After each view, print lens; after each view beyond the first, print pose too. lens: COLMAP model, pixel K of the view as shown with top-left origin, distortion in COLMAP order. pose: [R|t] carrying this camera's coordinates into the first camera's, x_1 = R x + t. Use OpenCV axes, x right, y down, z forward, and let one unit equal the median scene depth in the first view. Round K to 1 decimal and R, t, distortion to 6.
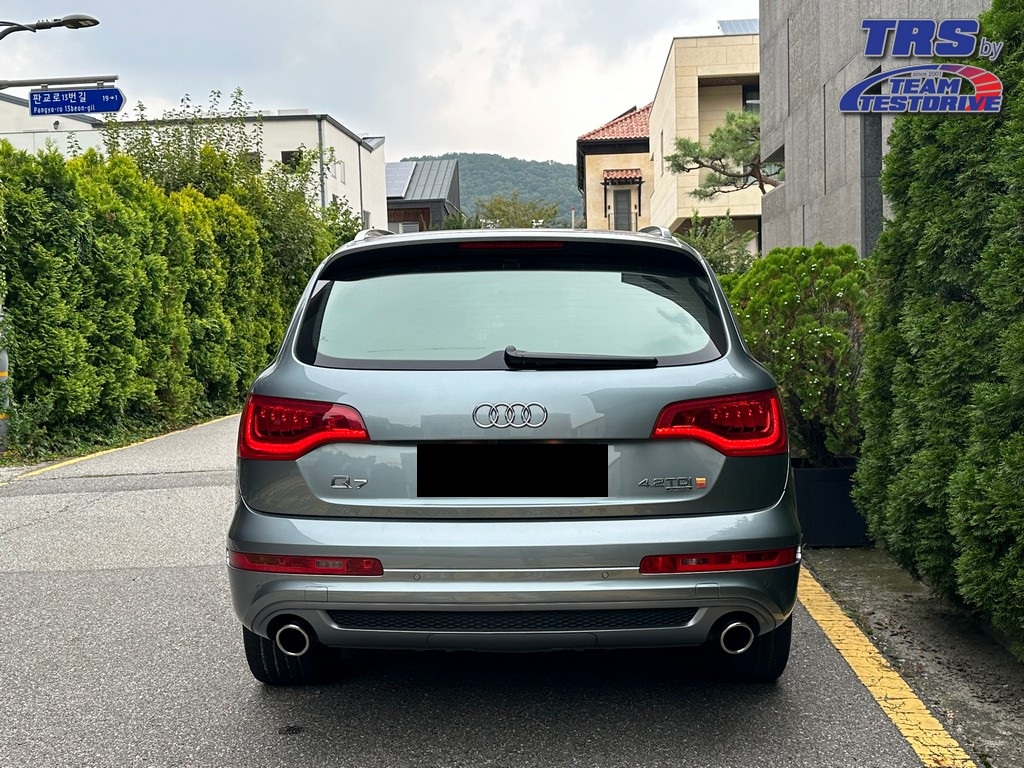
lens RADIAL K [[1114.5, 0, 513.7], [0, 1114.5, 382.1], [0, 0, 1]] dist [0.114591, 0.000000]
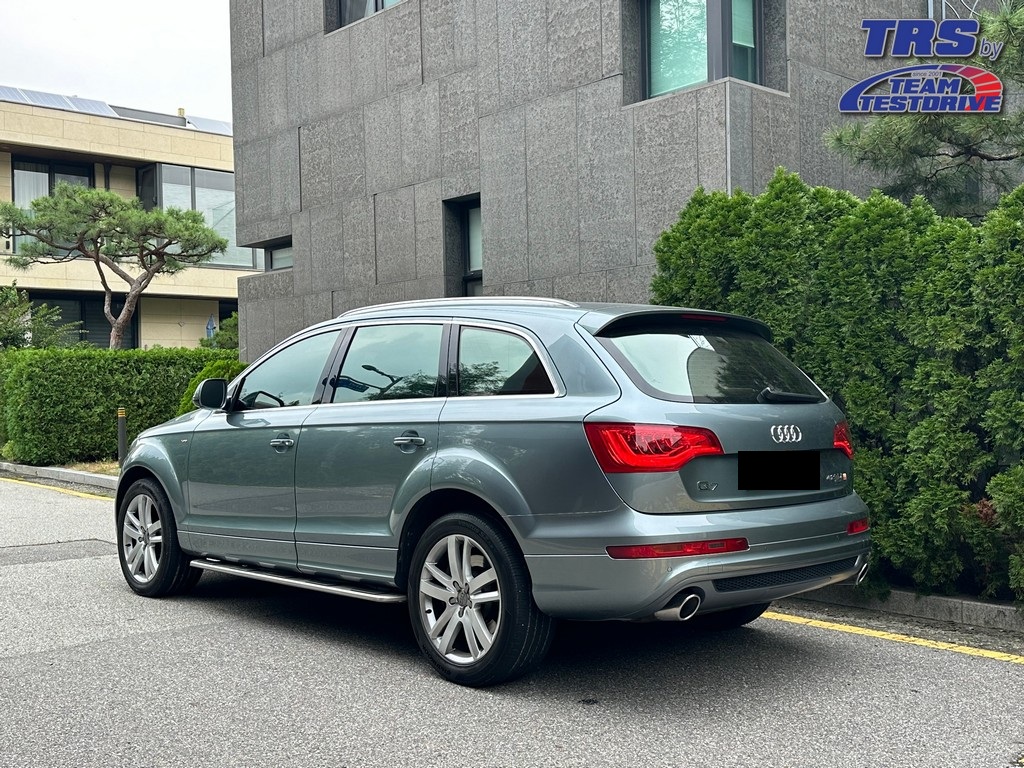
lens RADIAL K [[1114.5, 0, 508.7], [0, 1114.5, 388.5], [0, 0, 1]] dist [0.114591, 0.000000]
pose [[0.687107, 0.028411, 0.726001, -0.307503], [0.022463, 0.997927, -0.060313, 0.009002], [-0.726209, 0.057750, 0.685044, 0.049761]]
